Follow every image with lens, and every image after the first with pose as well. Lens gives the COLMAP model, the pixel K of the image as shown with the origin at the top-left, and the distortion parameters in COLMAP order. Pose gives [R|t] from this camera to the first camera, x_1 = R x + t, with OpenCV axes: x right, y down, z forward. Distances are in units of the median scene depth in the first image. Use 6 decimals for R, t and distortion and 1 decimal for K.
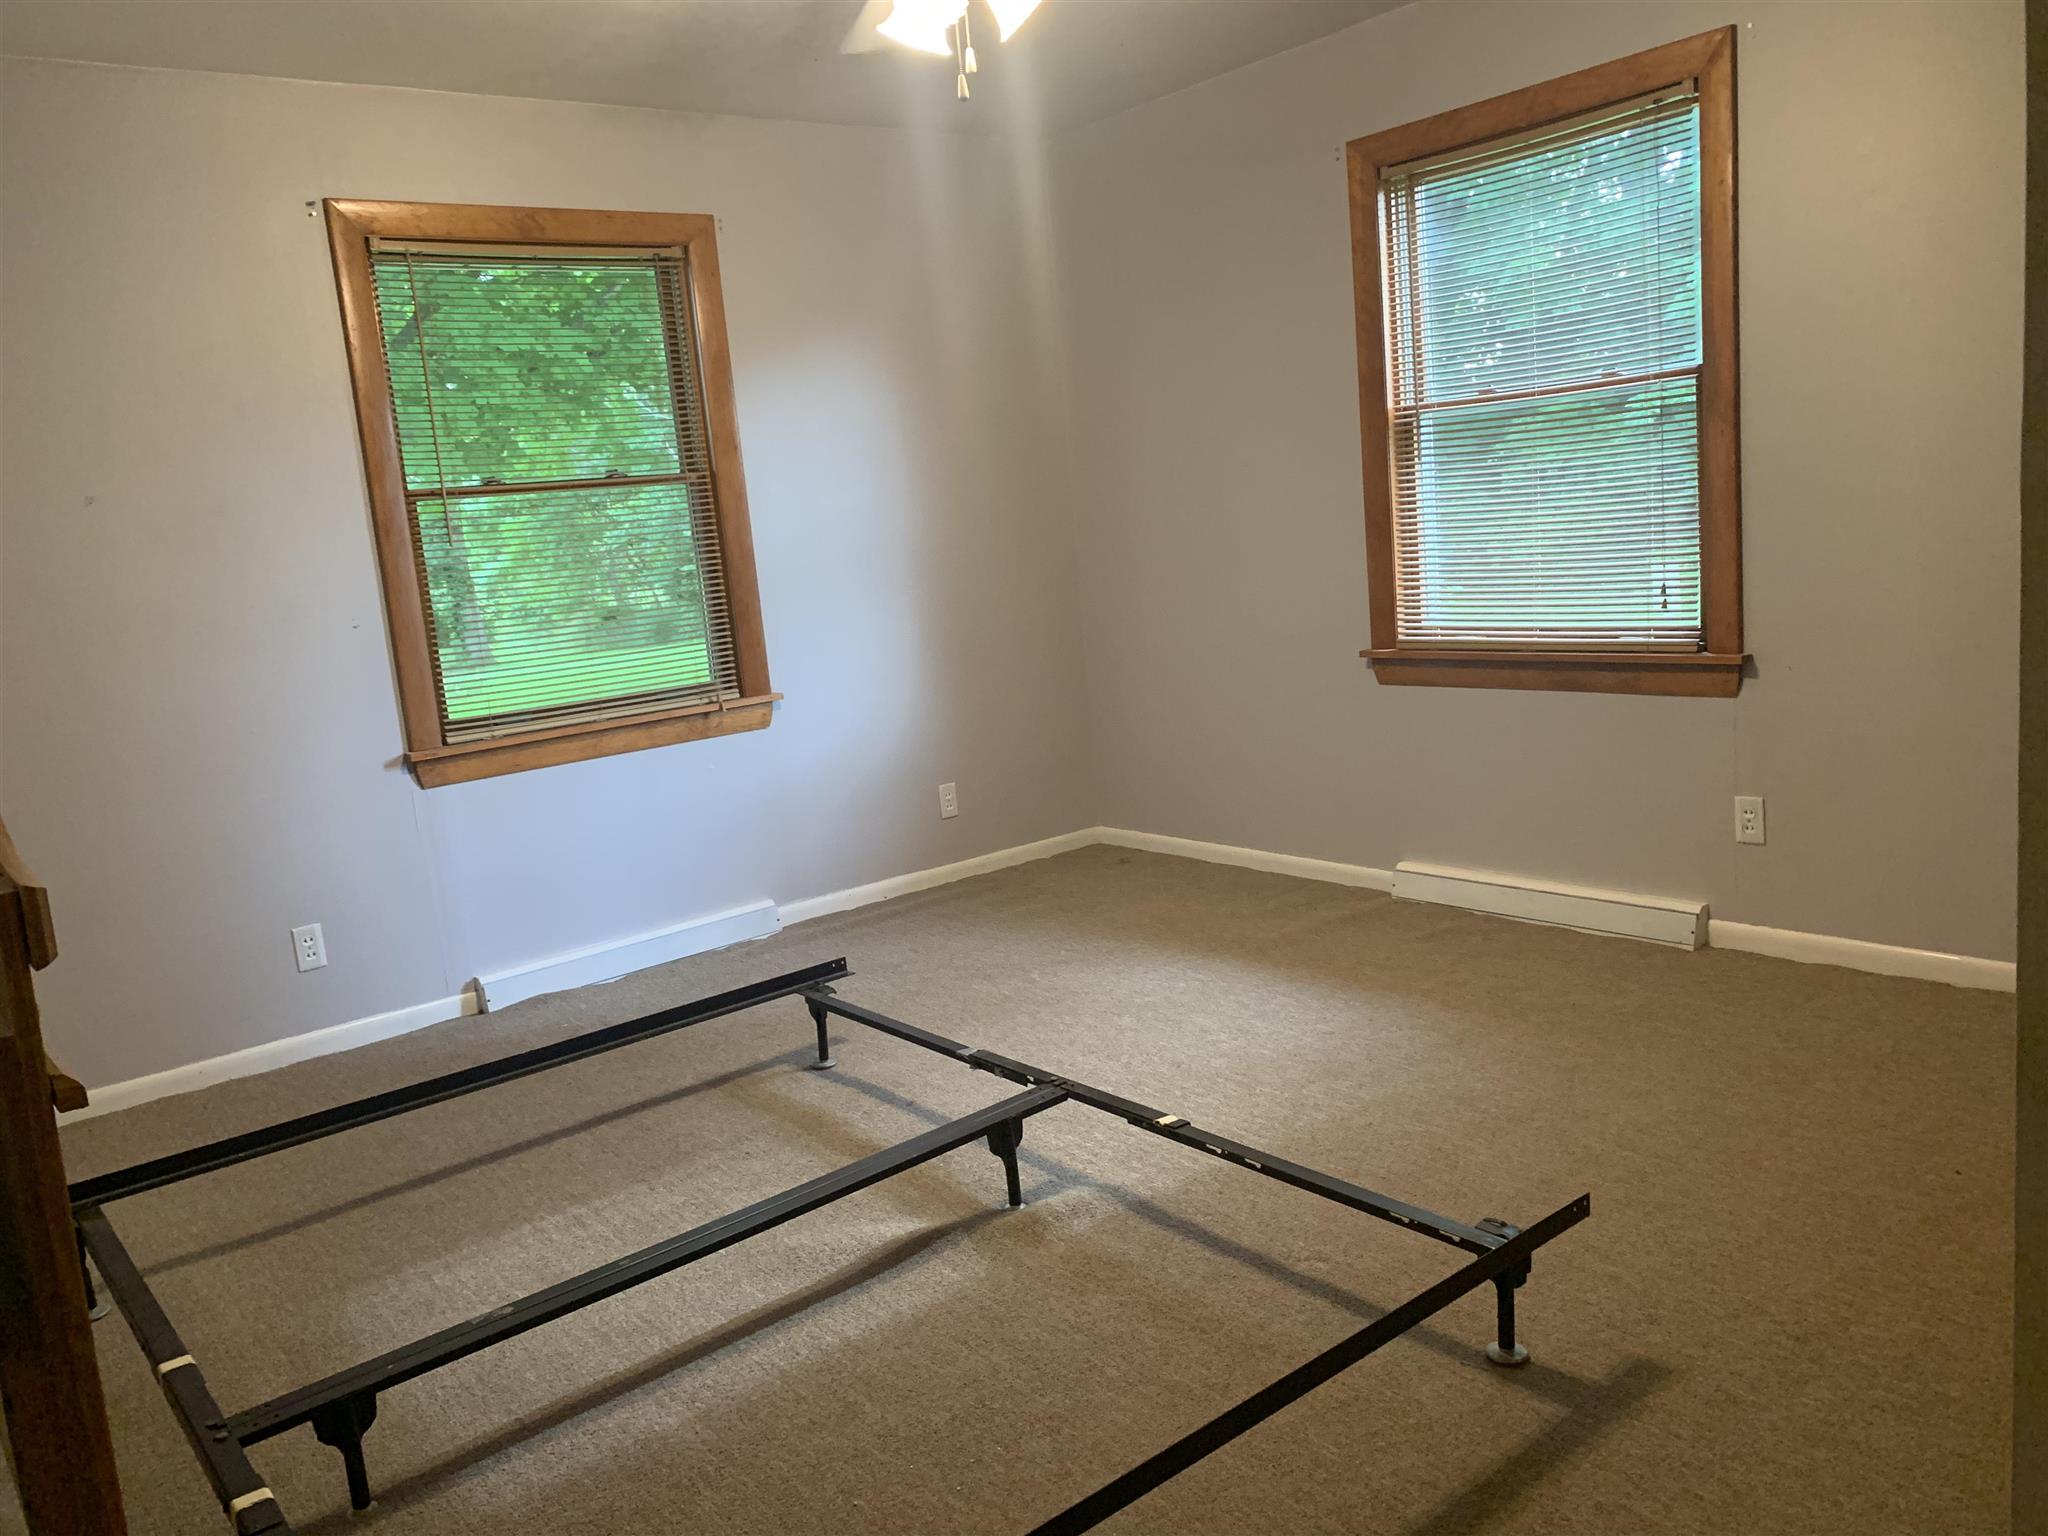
lens RADIAL K [[1561.7, 0, 1023.8], [0, 1561.7, 771.2], [0, 0, 1]] dist [0.007442, 0.001862]
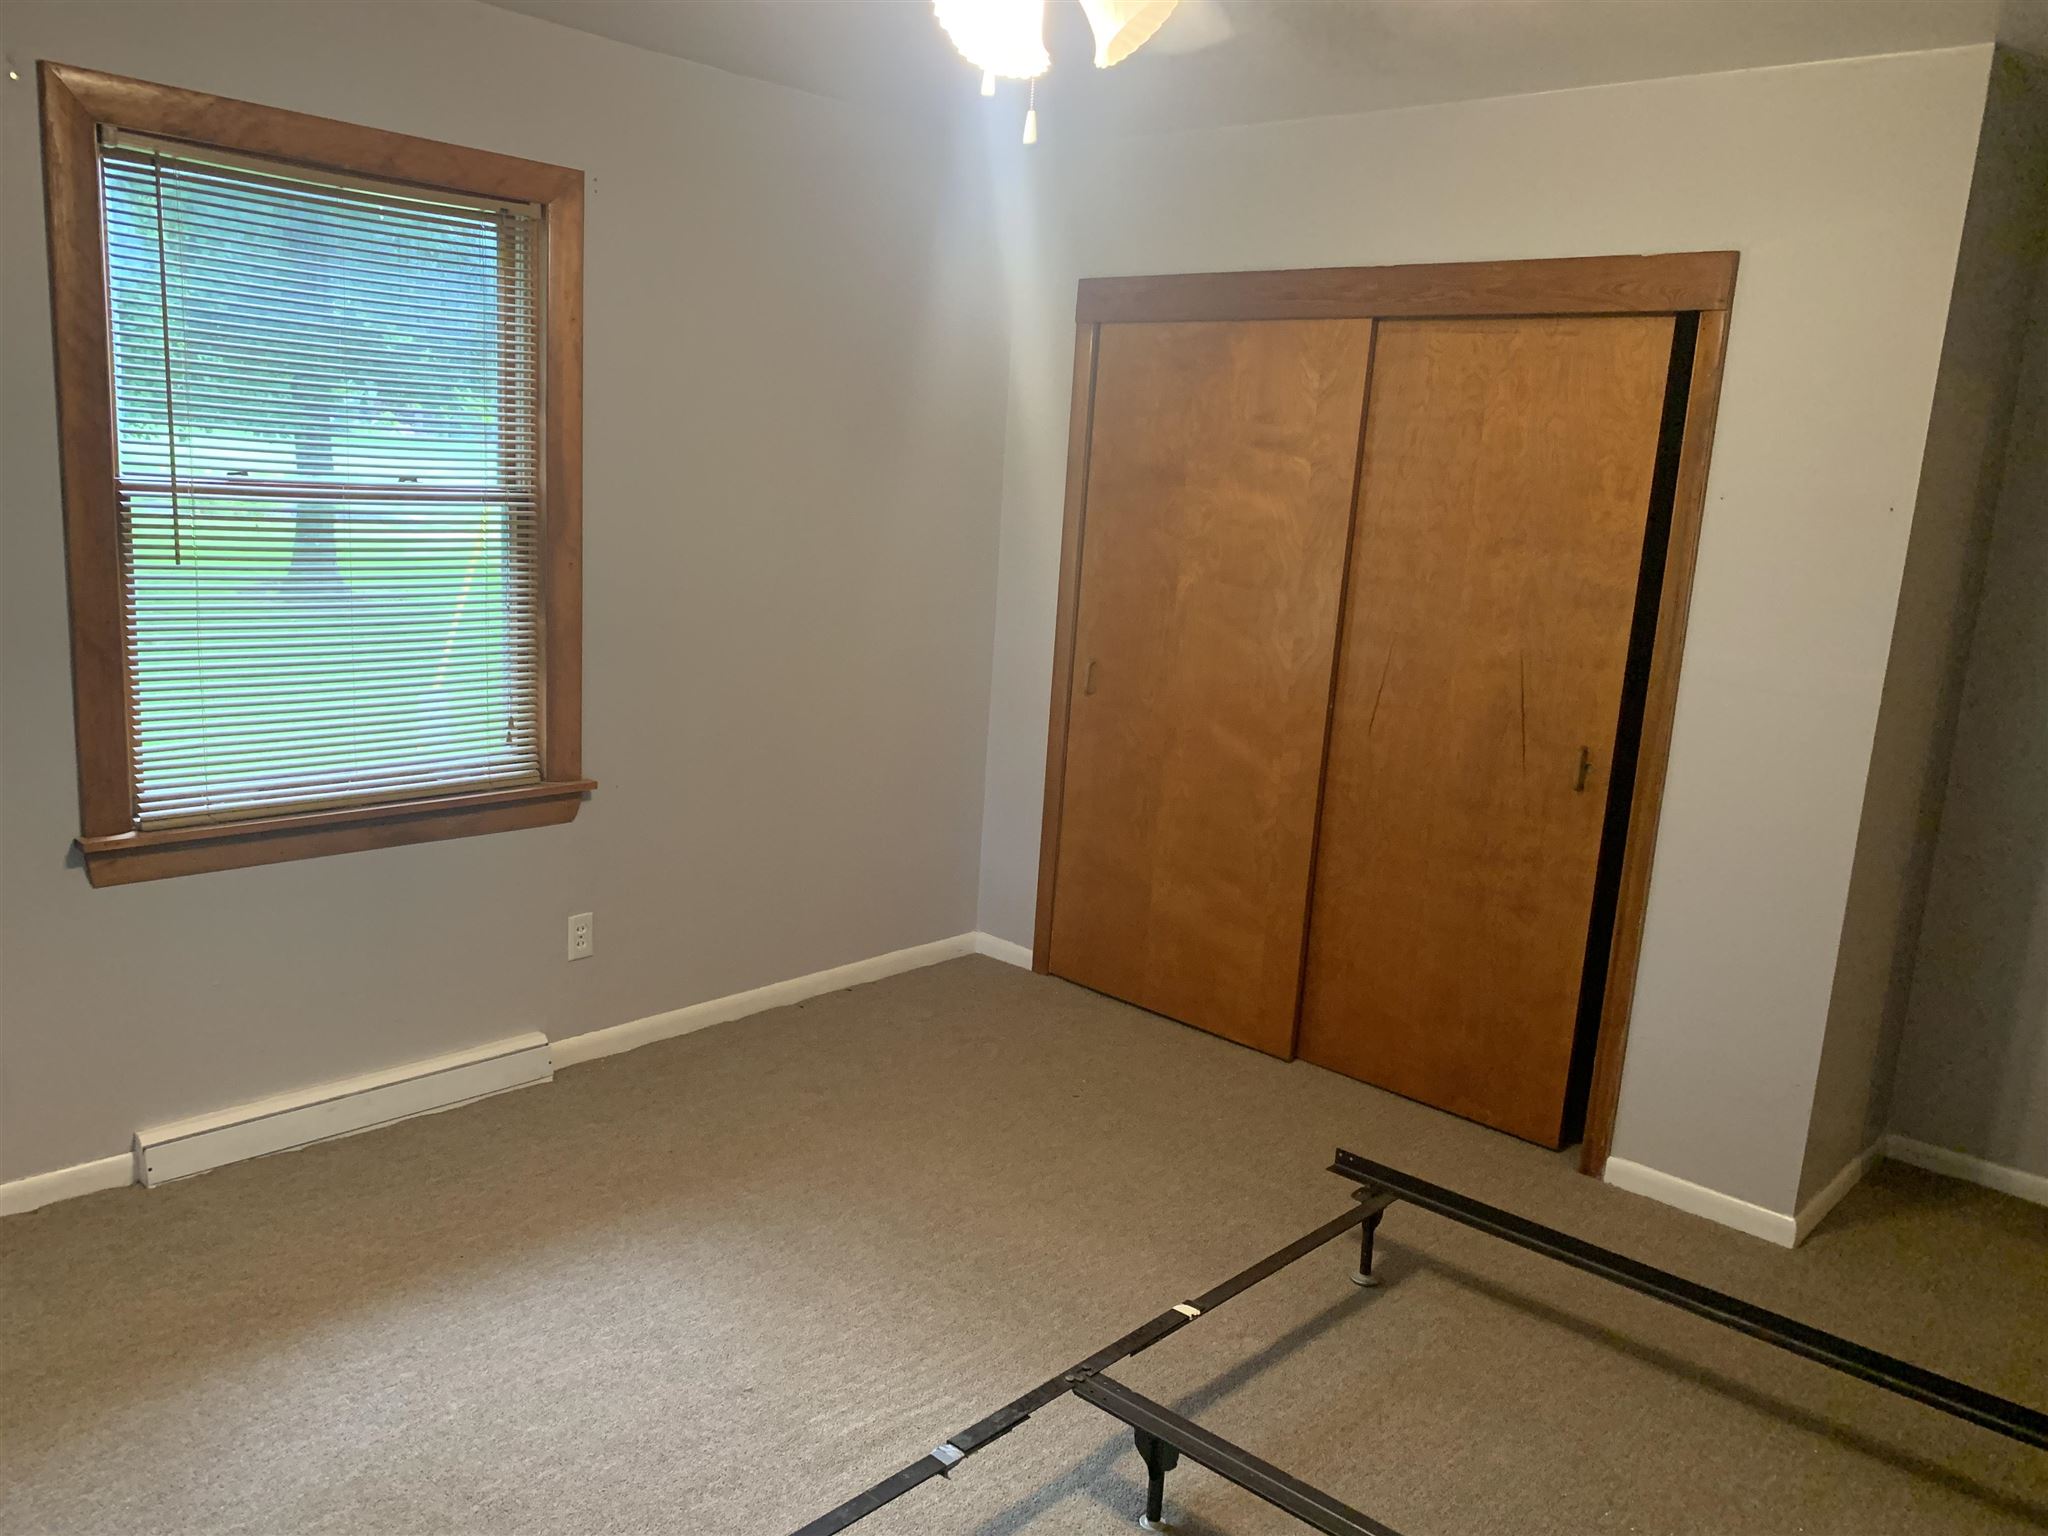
lens RADIAL K [[1561.7, 0, 1023.3], [0, 1561.7, 766.1], [0, 0, 1]] dist [0.007442, 0.001862]
pose [[-0.155068, -0.109955, 0.981766, -0.571323], [0.109570, 0.985741, 0.127707, -0.175630], [-0.981809, 0.127375, -0.140809, 0.823226]]
